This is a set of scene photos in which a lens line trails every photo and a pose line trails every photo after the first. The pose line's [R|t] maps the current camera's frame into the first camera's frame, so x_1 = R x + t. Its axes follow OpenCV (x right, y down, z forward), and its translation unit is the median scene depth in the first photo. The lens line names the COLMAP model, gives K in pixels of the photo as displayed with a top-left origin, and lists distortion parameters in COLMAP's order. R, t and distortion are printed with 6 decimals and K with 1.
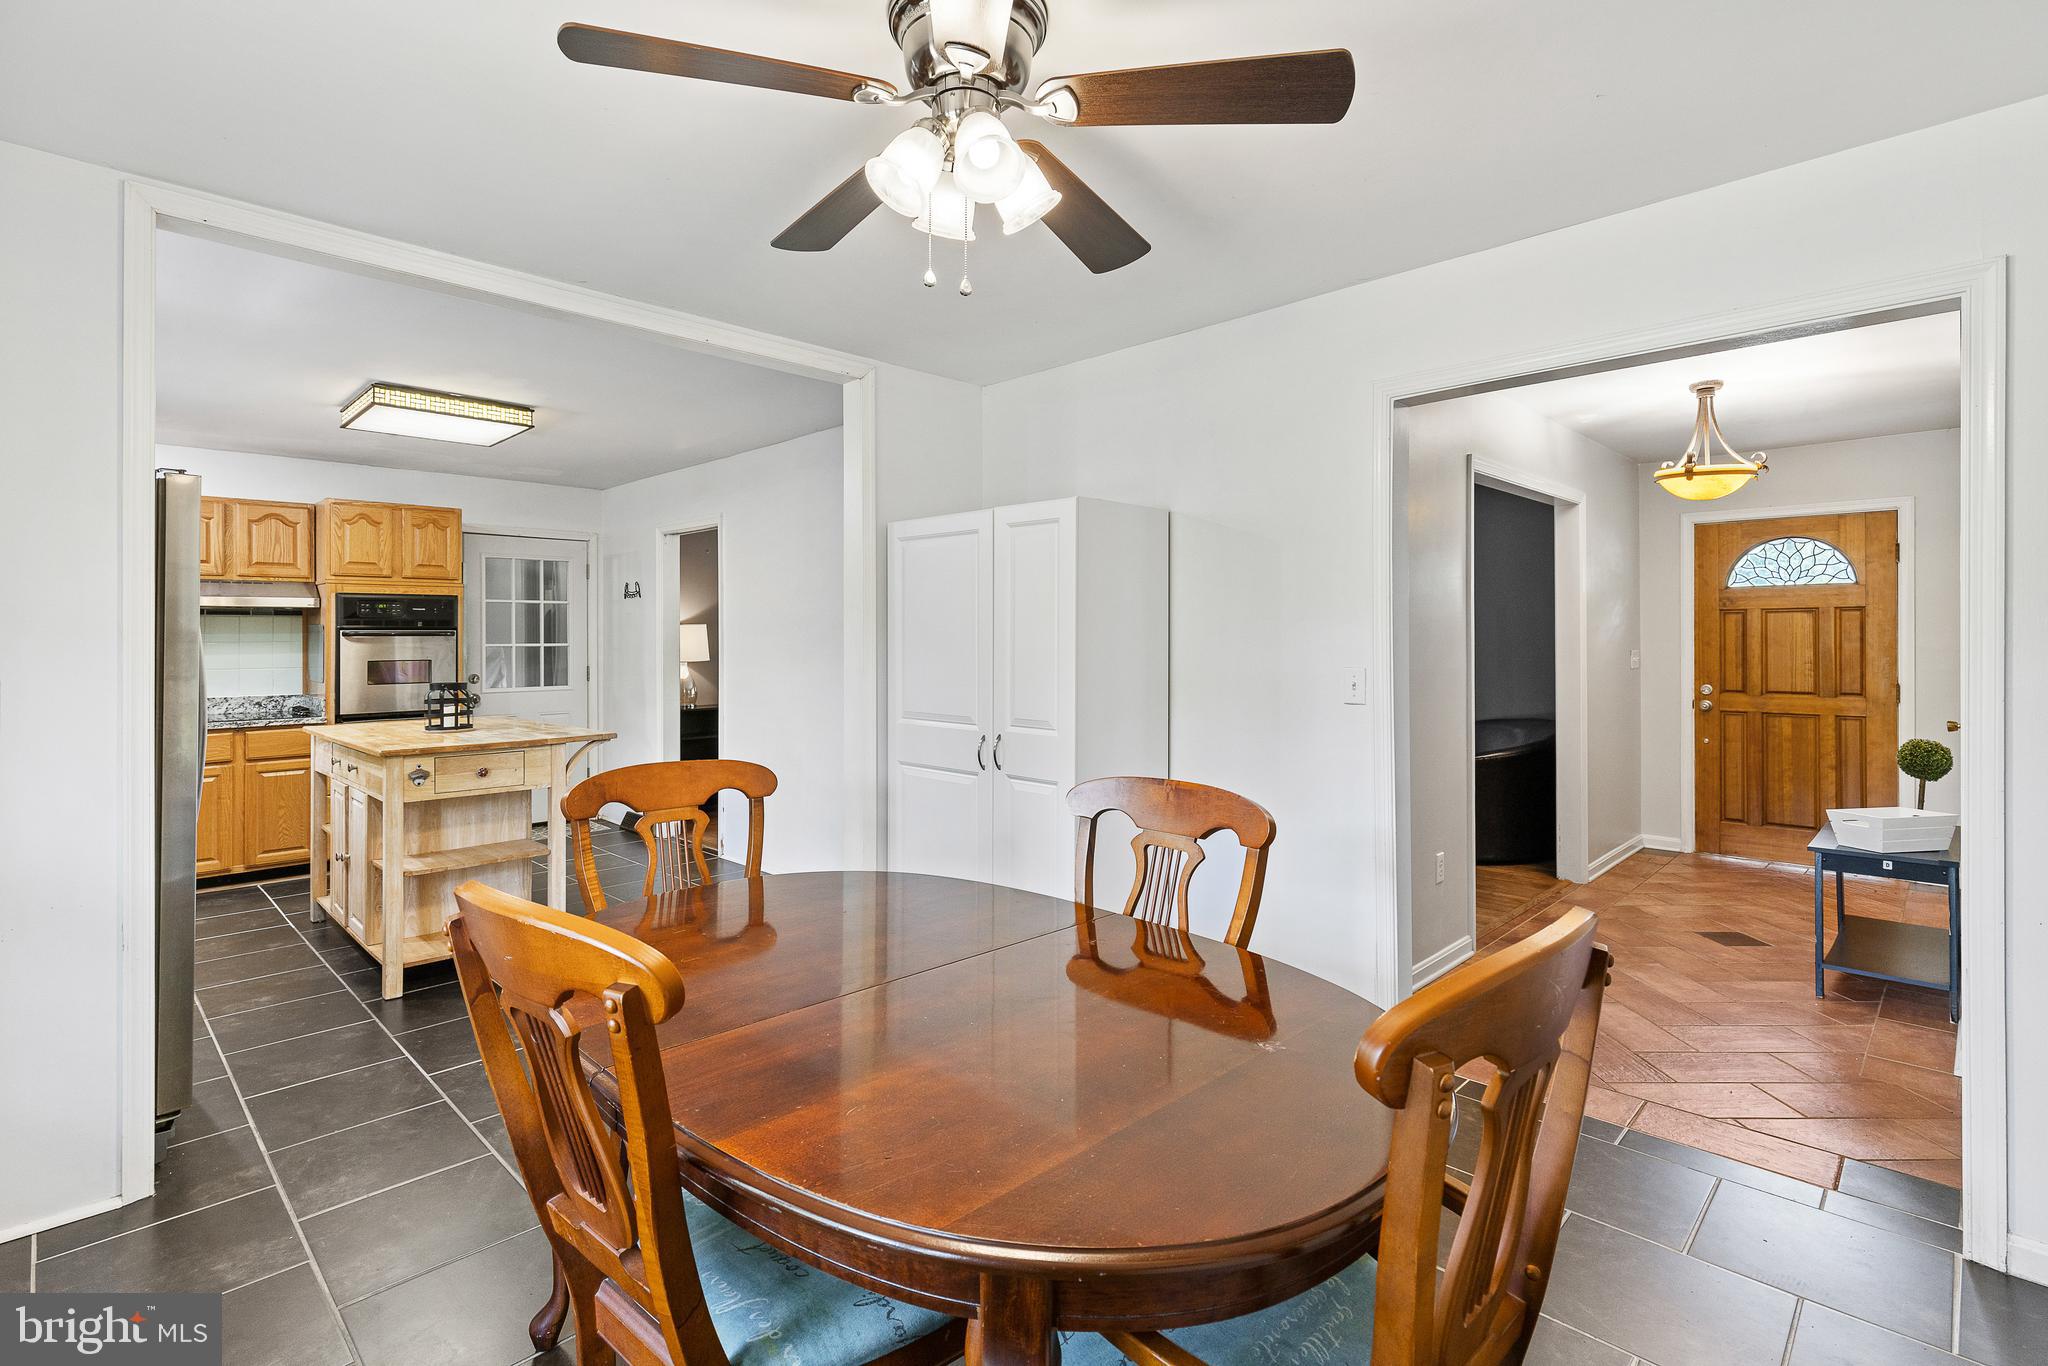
lens RADIAL K [[943.3, 0, 994.1], [0, 943.3, 627.2], [0, 0, 1]] dist [0.011443, -0.000722]
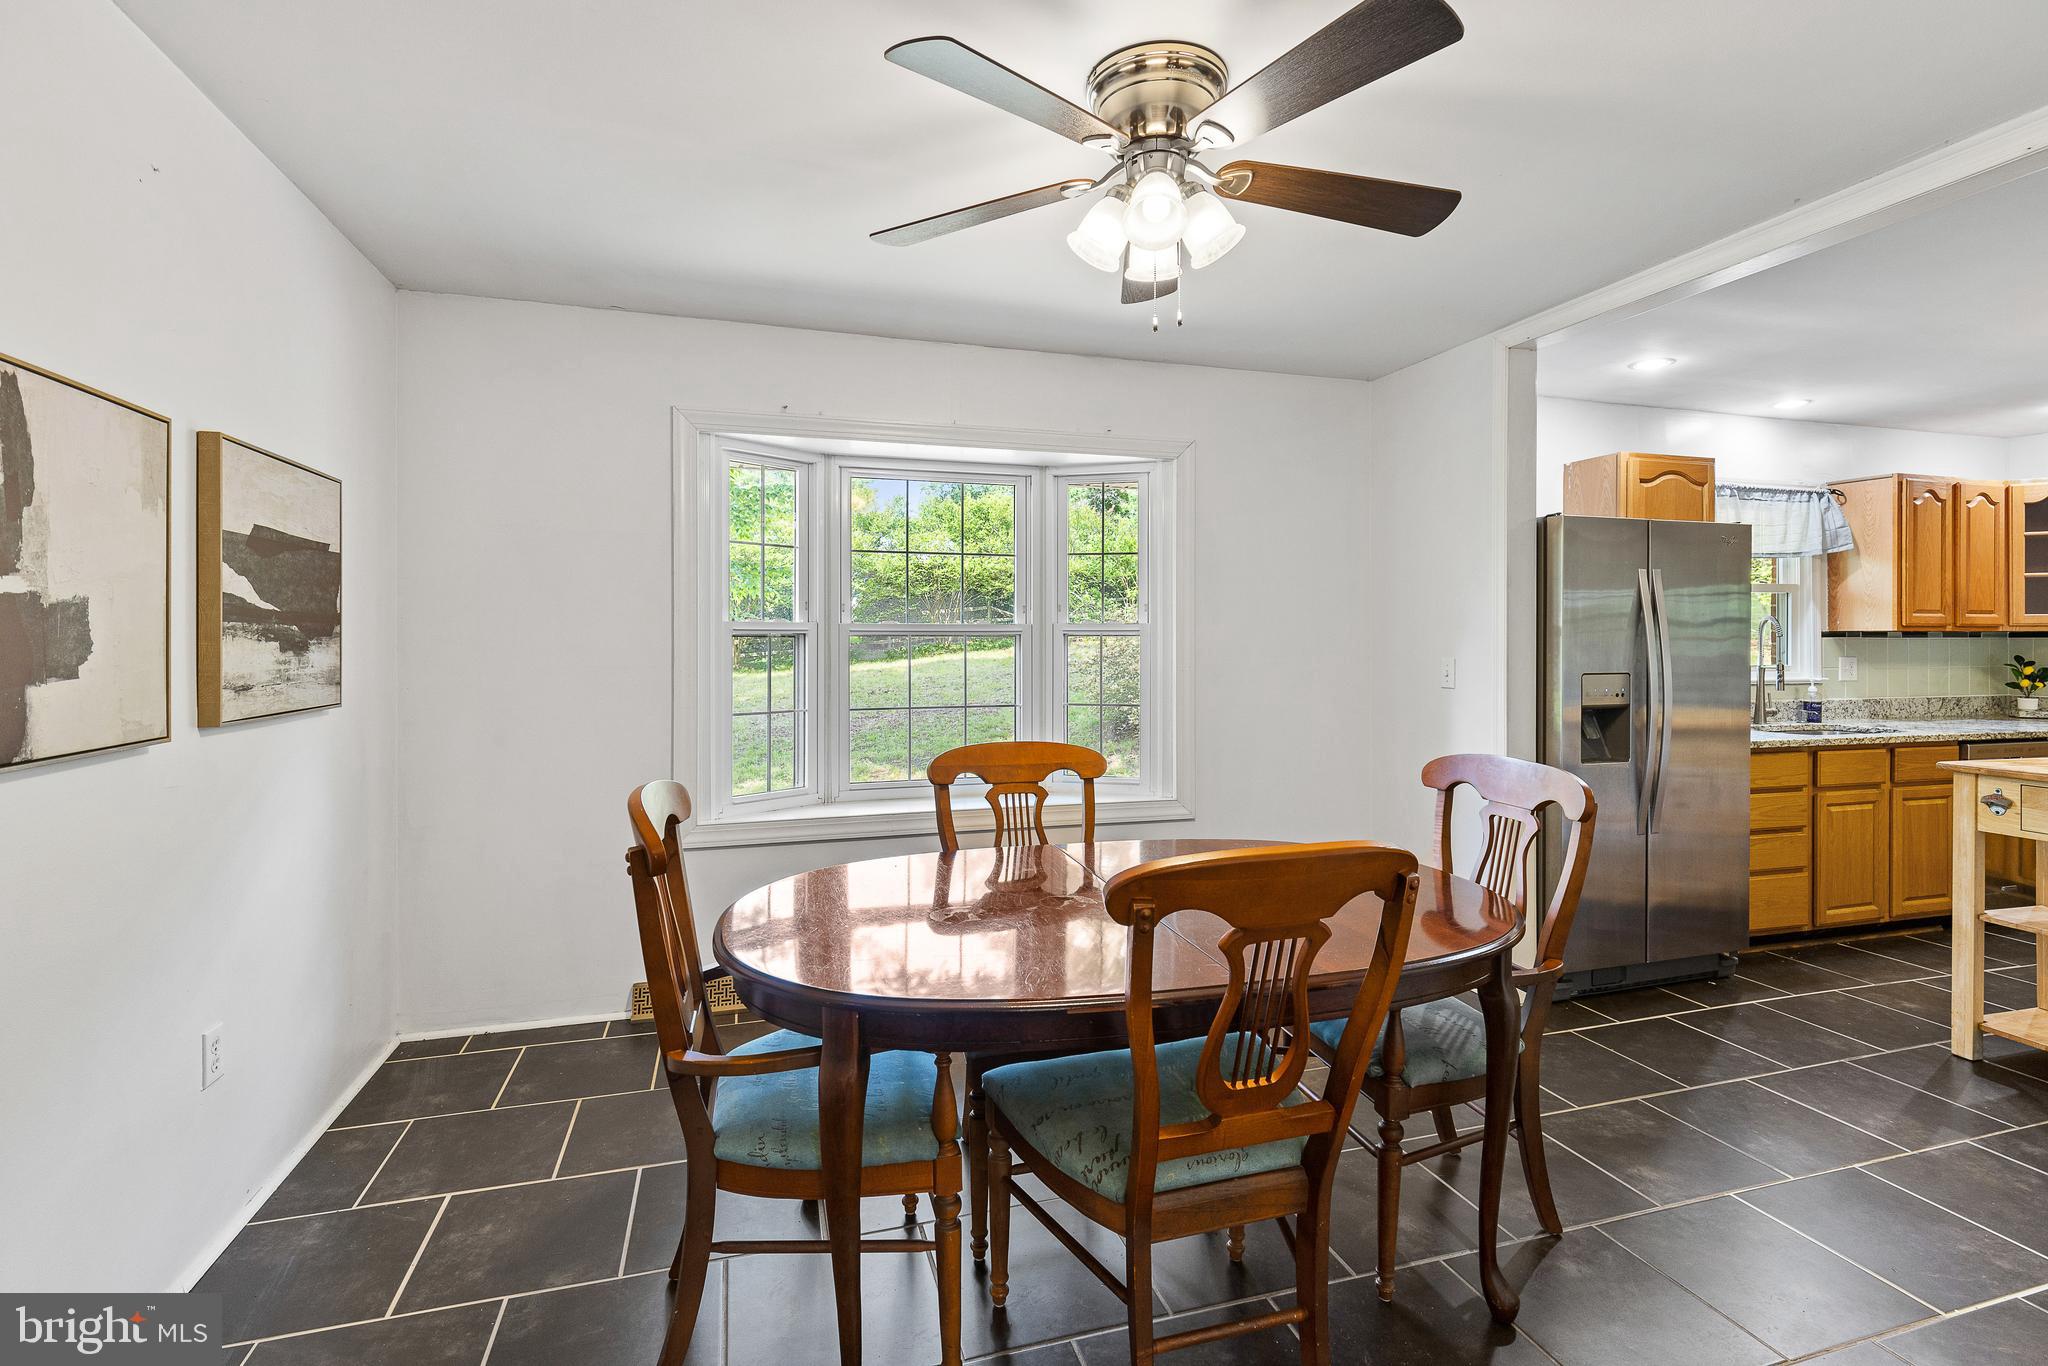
lens RADIAL K [[943.3, 0, 1018.0], [0, 943.3, 643.4], [0, 0, 1]] dist [0.011443, -0.000722]
pose [[-0.473125, 0.007458, -0.880963, 0.325906], [0.011135, 0.999935, 0.002485, 0.006350], [0.880925, -0.008634, -0.473178, 0.416652]]
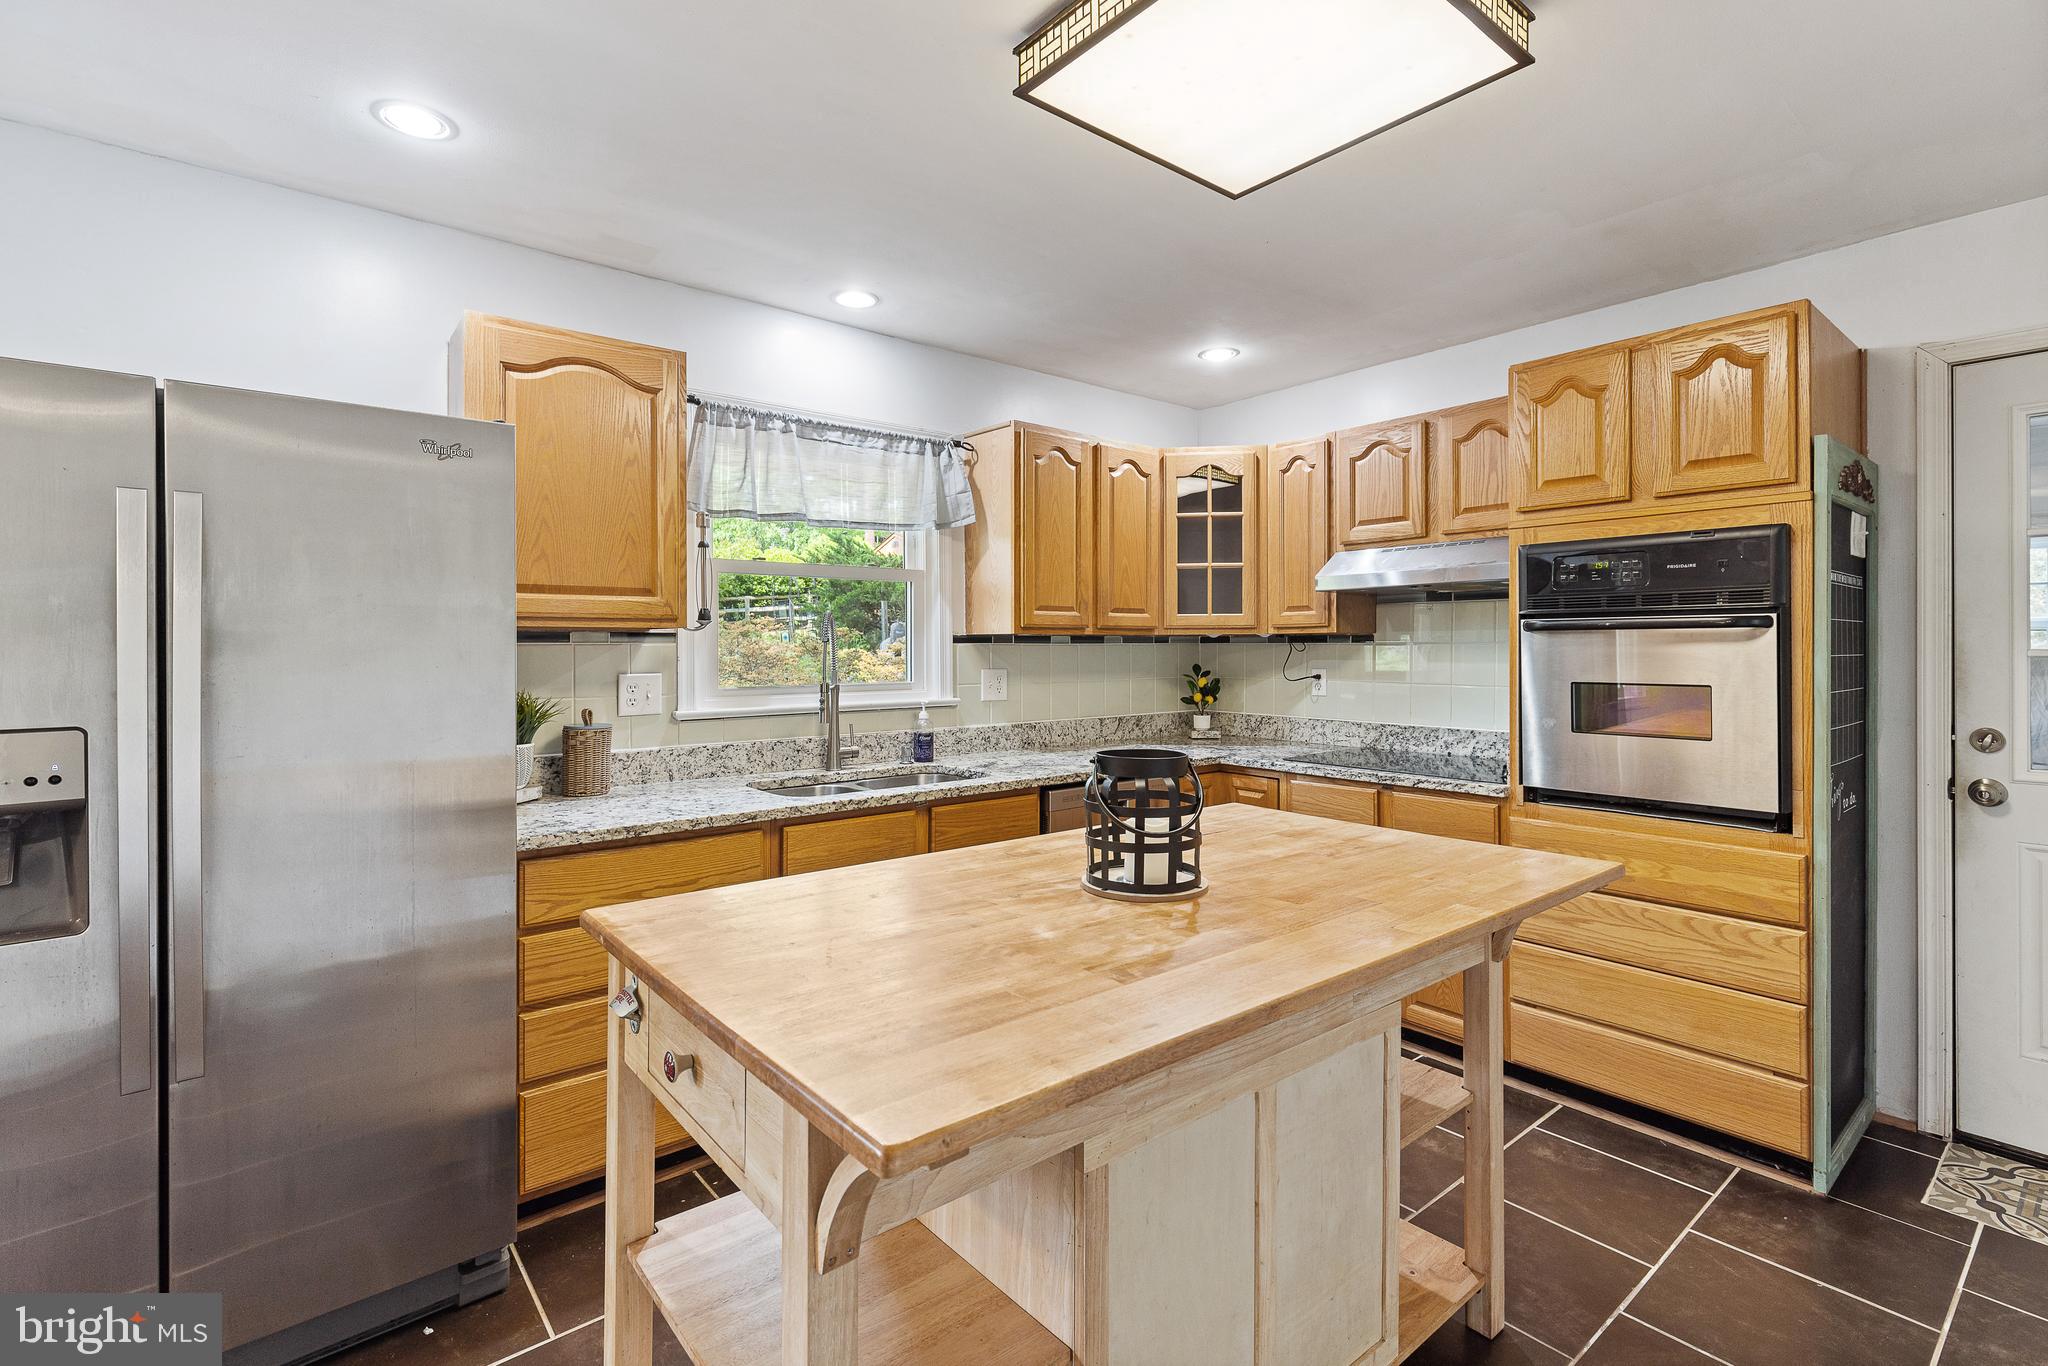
lens RADIAL K [[943.3, 0, 1045.4], [0, 943.3, 644.5], [0, 0, 1]] dist [0.011443, -0.000722]
pose [[-0.075730, 0.002626, -0.997125, -0.161545], [0.014136, 0.999899, 0.001559, 0.011959], [0.997028, -0.013977, -0.075759, 0.763076]]
